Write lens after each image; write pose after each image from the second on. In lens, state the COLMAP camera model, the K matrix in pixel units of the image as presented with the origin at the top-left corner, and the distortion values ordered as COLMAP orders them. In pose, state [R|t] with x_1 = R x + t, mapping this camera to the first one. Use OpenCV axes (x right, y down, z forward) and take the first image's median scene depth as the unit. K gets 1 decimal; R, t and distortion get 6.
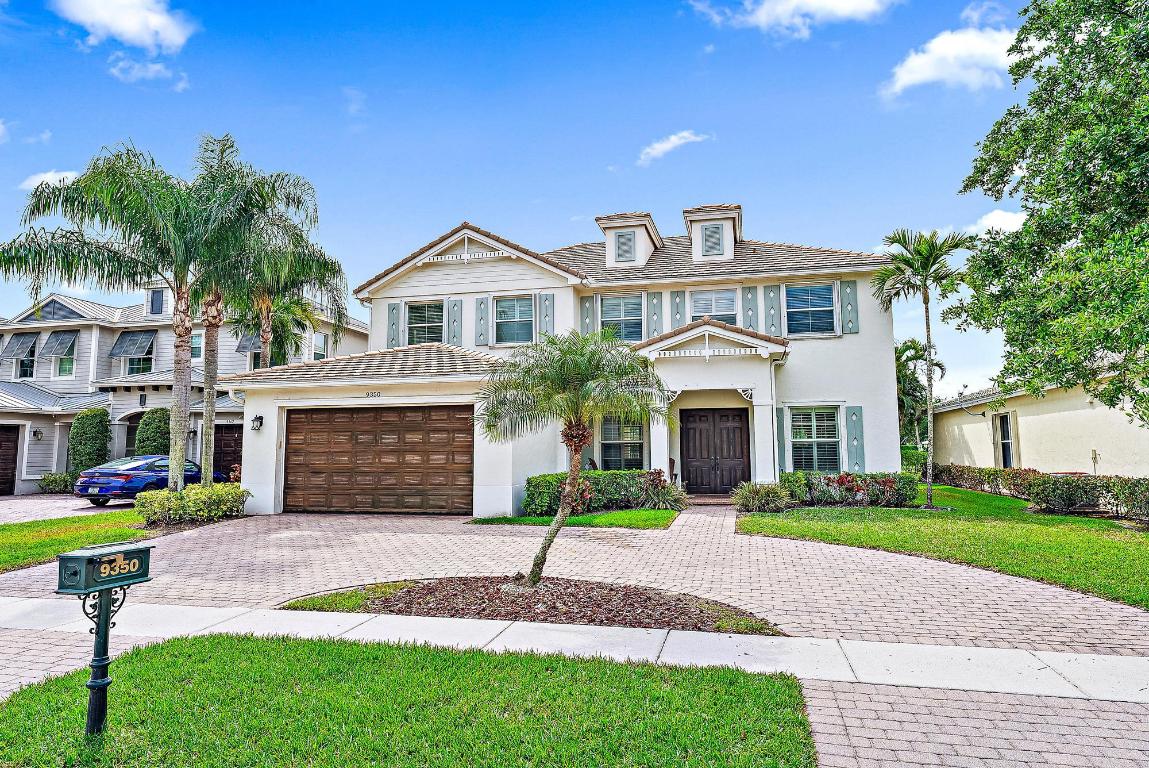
lens RADIAL K [[734.6, 0, 565.7], [0, 734.6, 381.1], [0, 0, 1]] dist [0.005856, -0.002189]
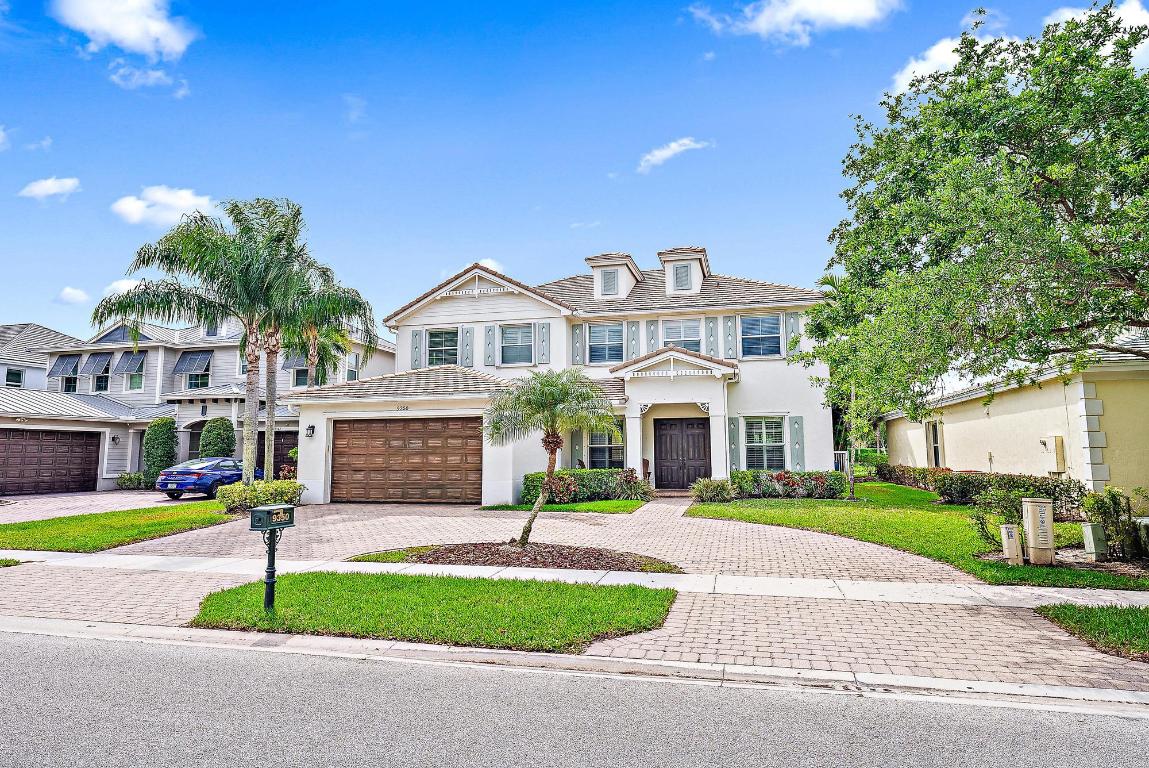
lens RADIAL K [[734.6, 0, 572.1], [0, 734.6, 376.9], [0, 0, 1]] dist [0.005856, -0.002189]
pose [[0.999971, -0.001478, -0.007488, 0.031943], [0.001401, 0.999947, -0.010224, -0.018942], [0.007503, 0.010213, 0.999920, -0.216866]]
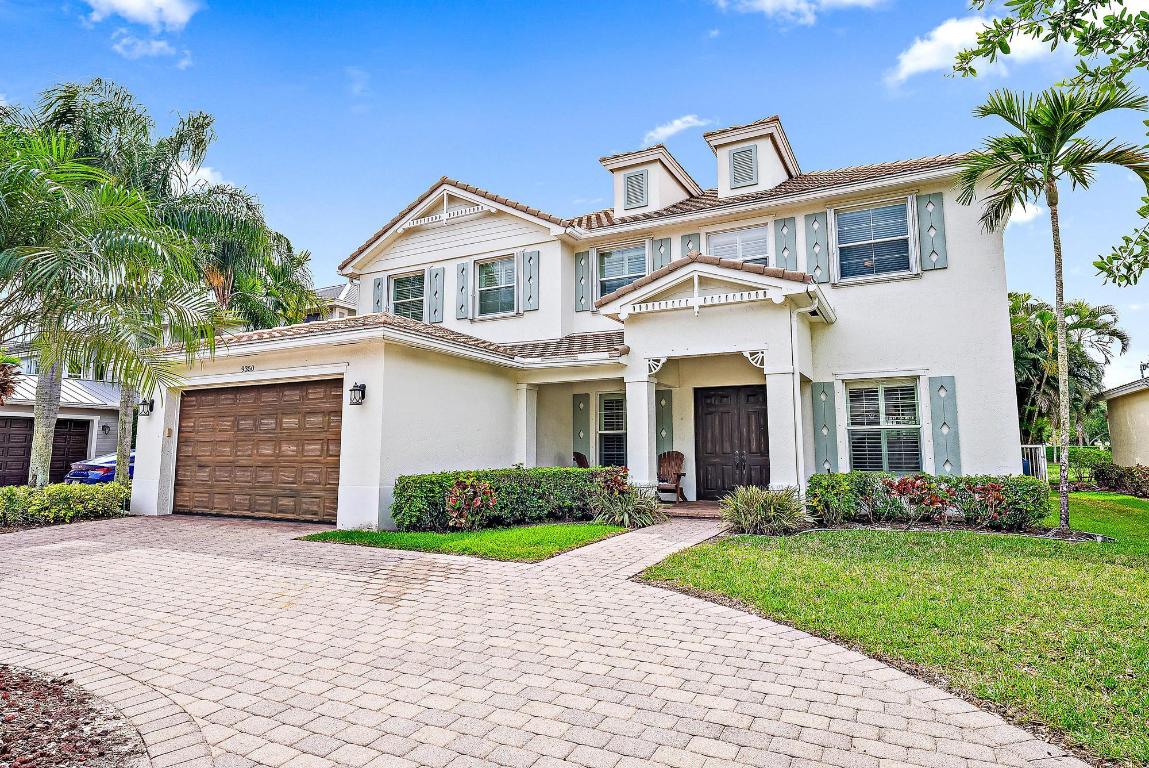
lens RADIAL K [[634.6, 0, 591.8], [0, 634.6, 384.5], [0, 0, 1]] dist [0.001819, -0.000899]
pose [[0.966799, -0.023331, -0.254472, 0.231413], [0.019873, 0.999672, -0.016154, 0.045184], [0.254766, 0.010560, 0.966945, 0.358654]]
